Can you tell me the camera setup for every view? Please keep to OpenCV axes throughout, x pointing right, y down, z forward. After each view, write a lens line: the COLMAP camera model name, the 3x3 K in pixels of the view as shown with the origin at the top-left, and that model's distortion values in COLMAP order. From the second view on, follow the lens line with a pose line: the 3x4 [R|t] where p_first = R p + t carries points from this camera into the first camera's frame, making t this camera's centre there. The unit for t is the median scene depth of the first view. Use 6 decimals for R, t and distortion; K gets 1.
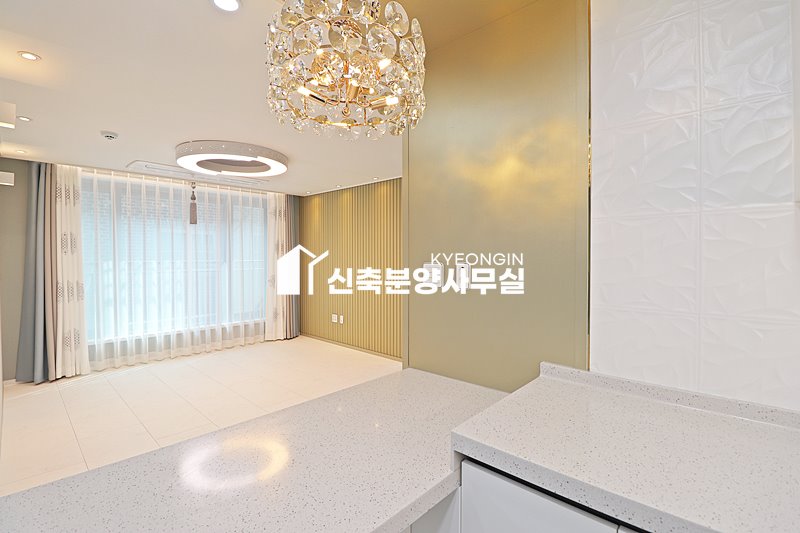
lens RADIAL K [[372.9, 0, 397.7], [0, 372.9, 261.6], [0, 0, 1]] dist [-0.005443, -0.009917]
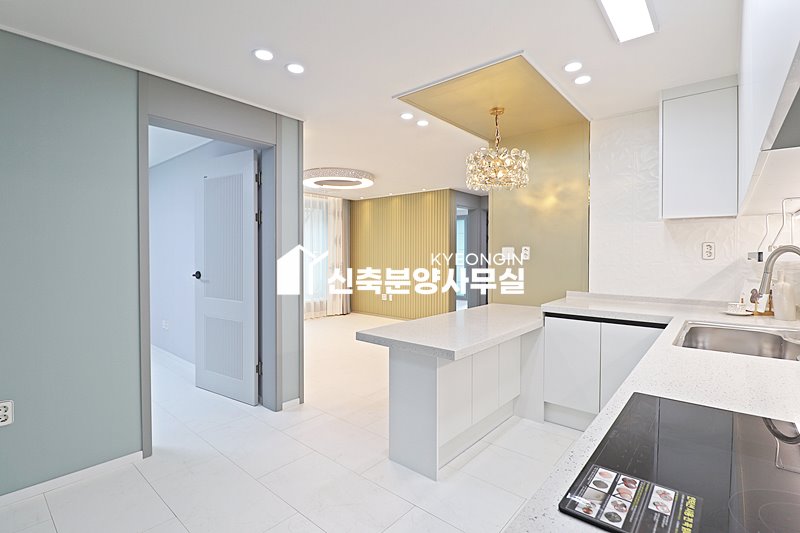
lens RADIAL K [[372.9, 0, 407.0], [0, 372.9, 263.6], [0, 0, 1]] dist [-0.005443, -0.009917]
pose [[0.998382, 0.000078, 0.056860, -0.201880], [-0.000930, 0.999888, 0.014958, 0.022587], [-0.056852, -0.014986, 0.998270, -0.338456]]
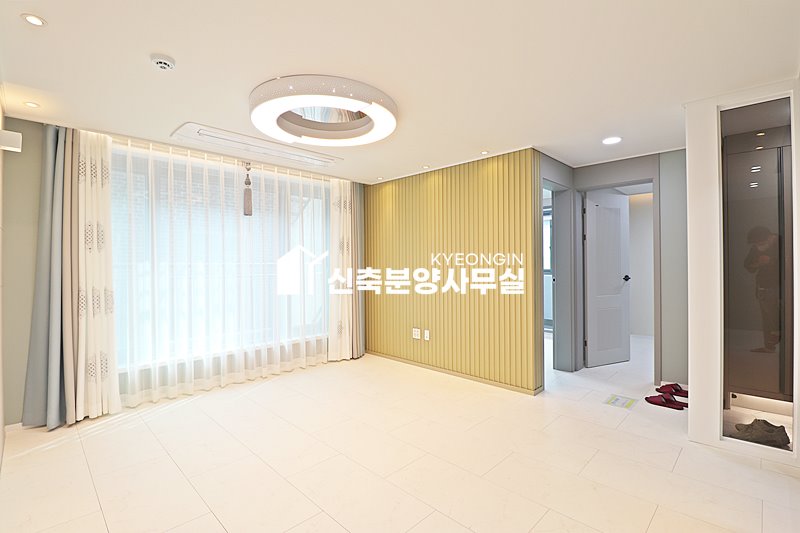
lens RADIAL K [[372.9, 0, 397.9], [0, 372.9, 261.8], [0, 0, 1]] dist [-0.005443, -0.009917]
pose [[0.999539, -0.008470, -0.029167, -0.227017], [0.007841, 0.999736, -0.021609, 0.019007], [0.029343, 0.021370, 0.999341, 0.239777]]
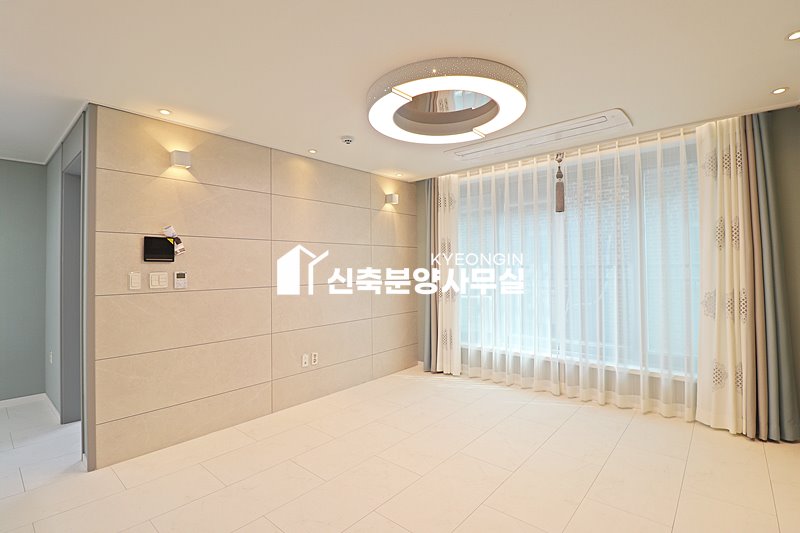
lens RADIAL K [[372.9, 0, 414.8], [0, 372.9, 261.3], [0, 0, 1]] dist [-0.005443, -0.009917]
pose [[0.055884, -0.009388, -0.998393, 0.161125], [0.003579, 0.999951, -0.009202, -0.001300], [0.998431, -0.003059, 0.055915, 0.745427]]
